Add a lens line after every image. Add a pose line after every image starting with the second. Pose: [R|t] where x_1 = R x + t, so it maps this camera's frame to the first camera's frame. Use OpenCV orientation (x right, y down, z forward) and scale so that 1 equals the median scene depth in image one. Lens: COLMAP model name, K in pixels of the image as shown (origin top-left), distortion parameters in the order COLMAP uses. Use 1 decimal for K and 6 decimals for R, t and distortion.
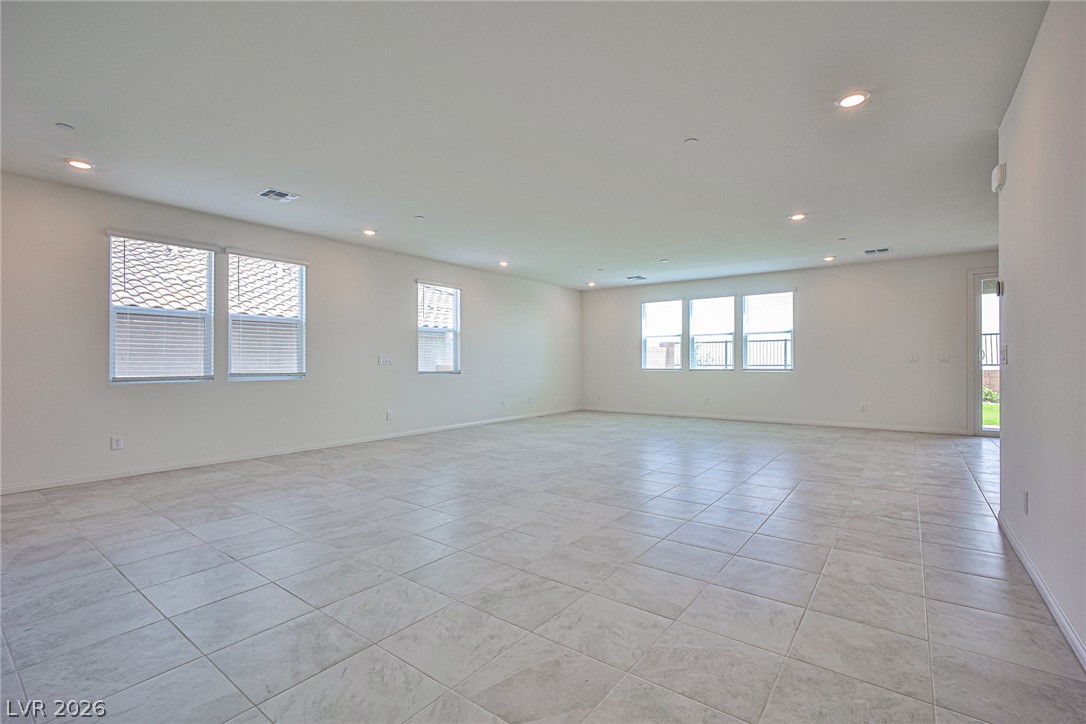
lens RADIAL K [[484.2, 0, 550.9], [0, 484.2, 361.0], [0, 0, 1]] dist [-0.021465, 0.005927]
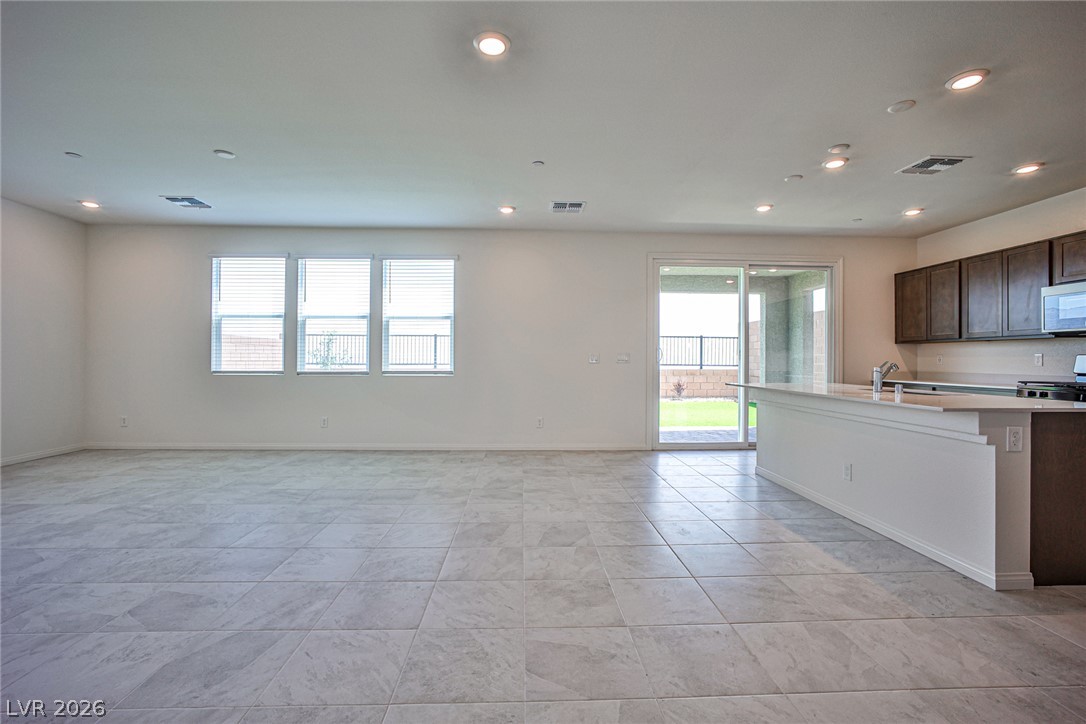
lens RADIAL K [[484.2, 0, 545.5], [0, 484.2, 359.7], [0, 0, 1]] dist [-0.021465, 0.005927]
pose [[0.769783, 0.006814, 0.638269, 0.141981], [-0.009476, 0.999955, 0.000753, -0.001974], [-0.638235, -0.006628, 0.769813, 0.334474]]
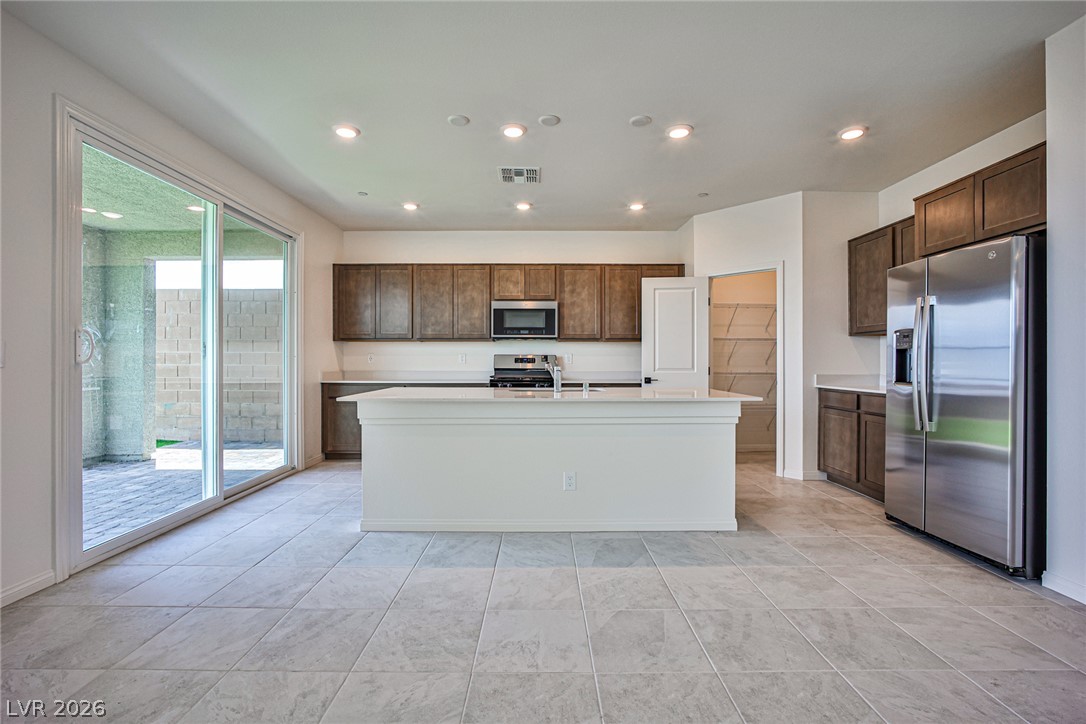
lens RADIAL K [[484.2, 0, 546.2], [0, 484.2, 359.1], [0, 0, 1]] dist [-0.021465, 0.005927]
pose [[-0.604128, 0.006080, 0.796864, 0.454969], [0.000980, 0.999976, -0.006887, 0.000054], [-0.796886, -0.003380, -0.604120, 1.052588]]
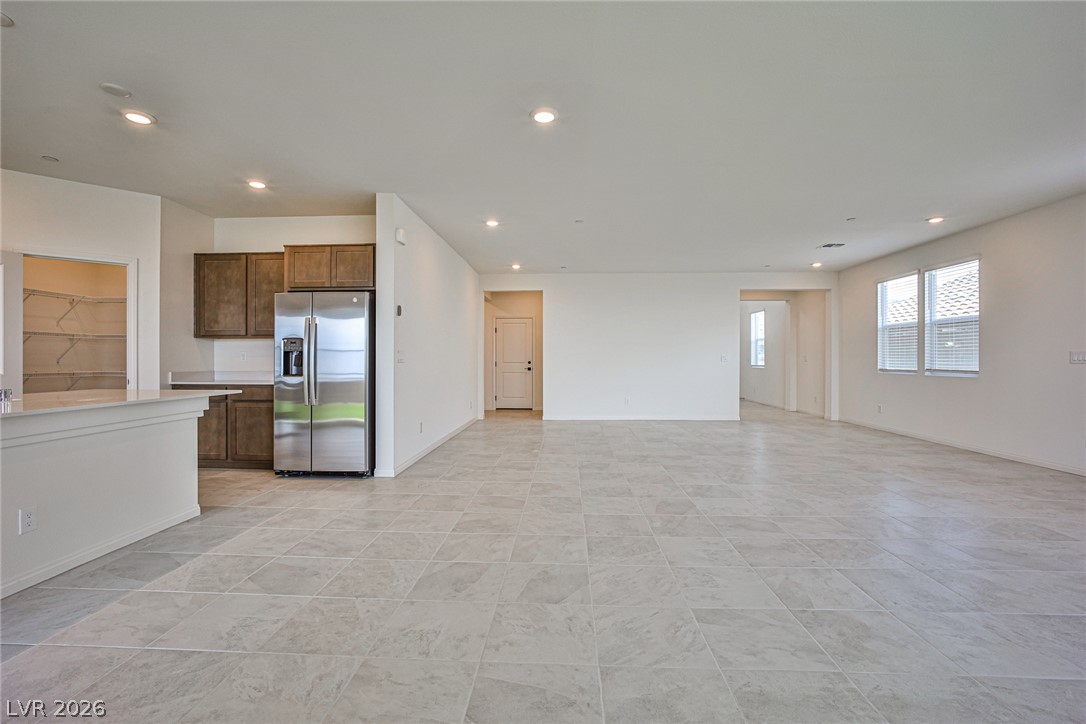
lens RADIAL K [[484.2, 0, 535.1], [0, 484.2, 358.3], [0, 0, 1]] dist [-0.021465, 0.005927]
pose [[-0.837966, 0.002295, -0.545717, 0.808192], [0.002954, 0.999996, -0.000330, -0.002371], [0.545714, -0.001889, -0.837969, 1.333572]]
